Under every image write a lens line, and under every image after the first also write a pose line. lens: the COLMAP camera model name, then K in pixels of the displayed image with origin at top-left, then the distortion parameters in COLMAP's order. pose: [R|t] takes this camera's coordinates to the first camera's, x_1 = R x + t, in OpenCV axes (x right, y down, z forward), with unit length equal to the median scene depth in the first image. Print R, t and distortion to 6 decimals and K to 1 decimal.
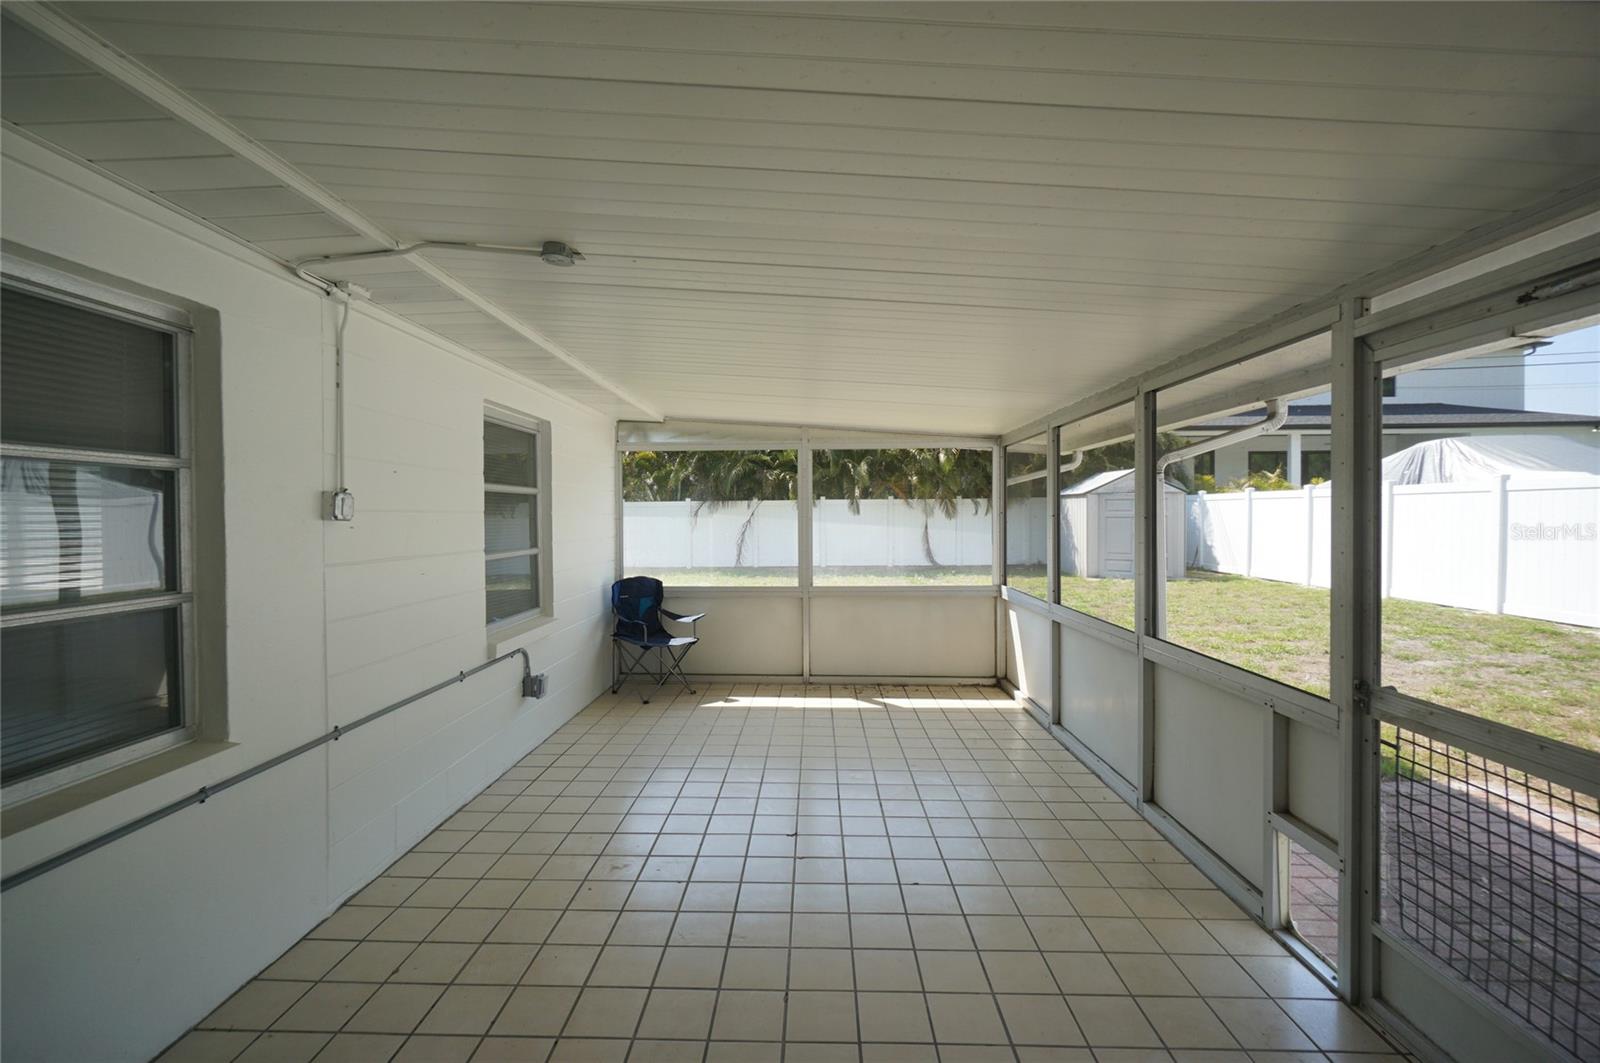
lens RADIAL K [[683.5, 0, 800.0], [0, 683.5, 531.5], [0, 0, 1]] dist [-0.000276, 0.000291]
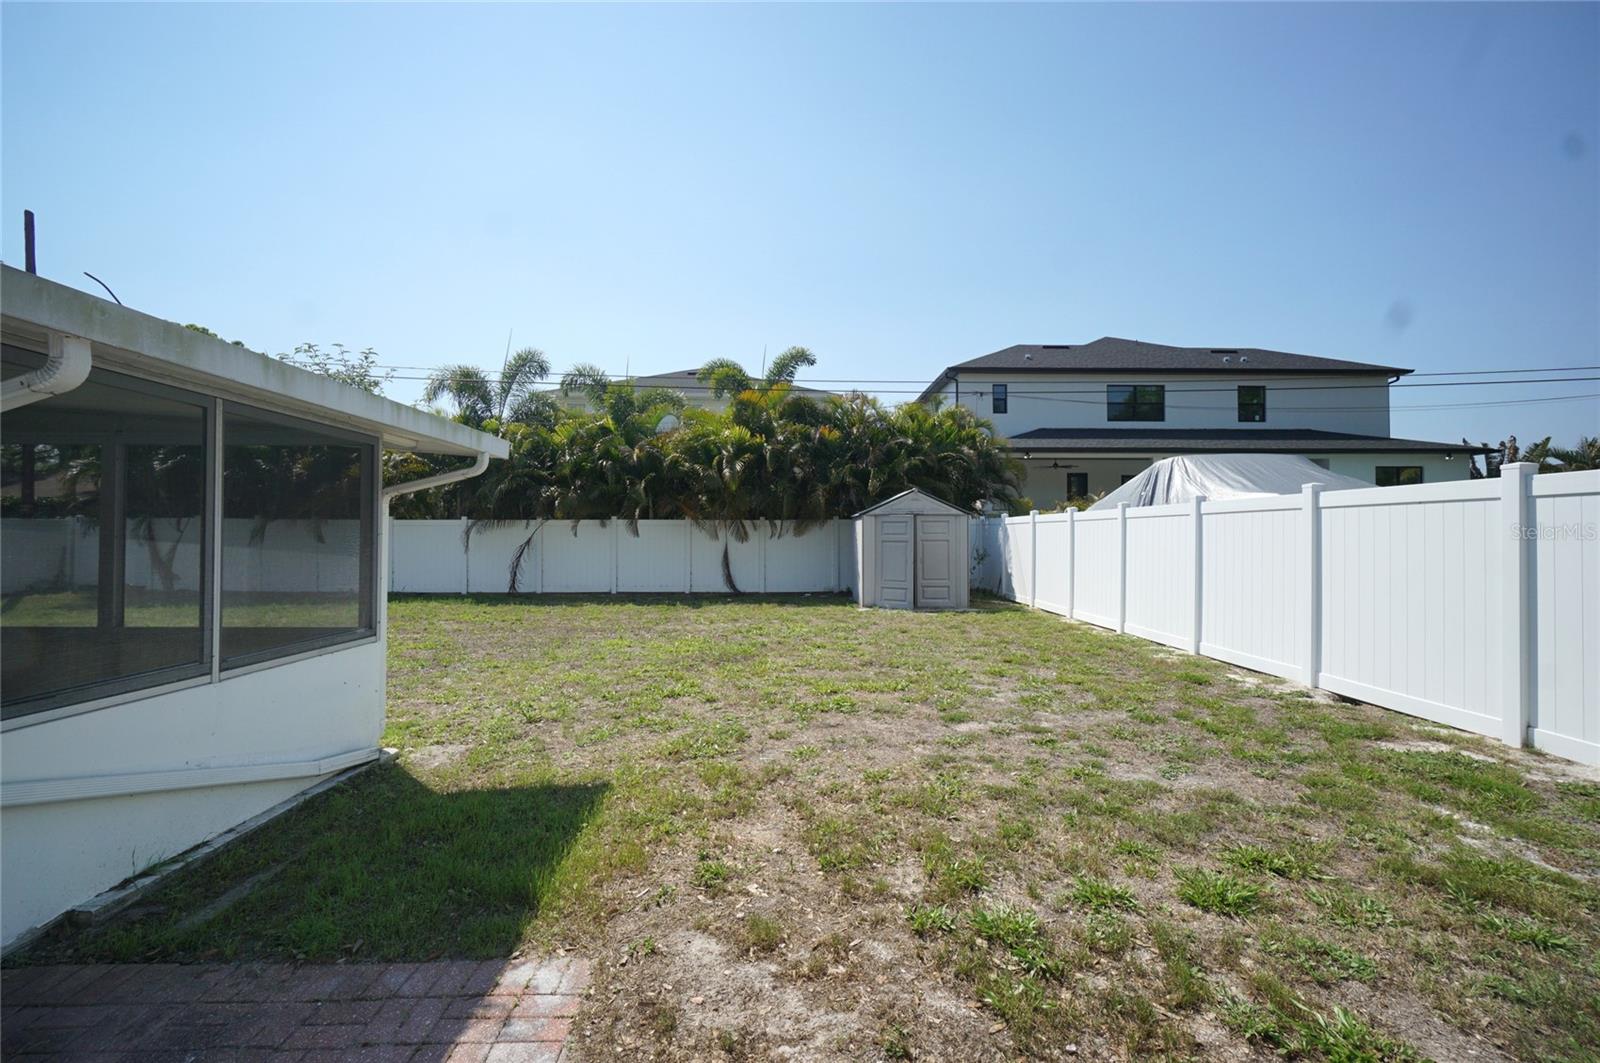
lens RADIAL K [[684.0, 0, 800.0], [0, 684.0, 531.5], [0, 0, 1]] dist [0.001099, 0.000714]
pose [[0.999167, 0.009679, 0.039639, 0.278502], [-0.008264, 0.999328, -0.035701, -0.000392], [-0.039957, 0.035344, 0.998576, 0.085324]]
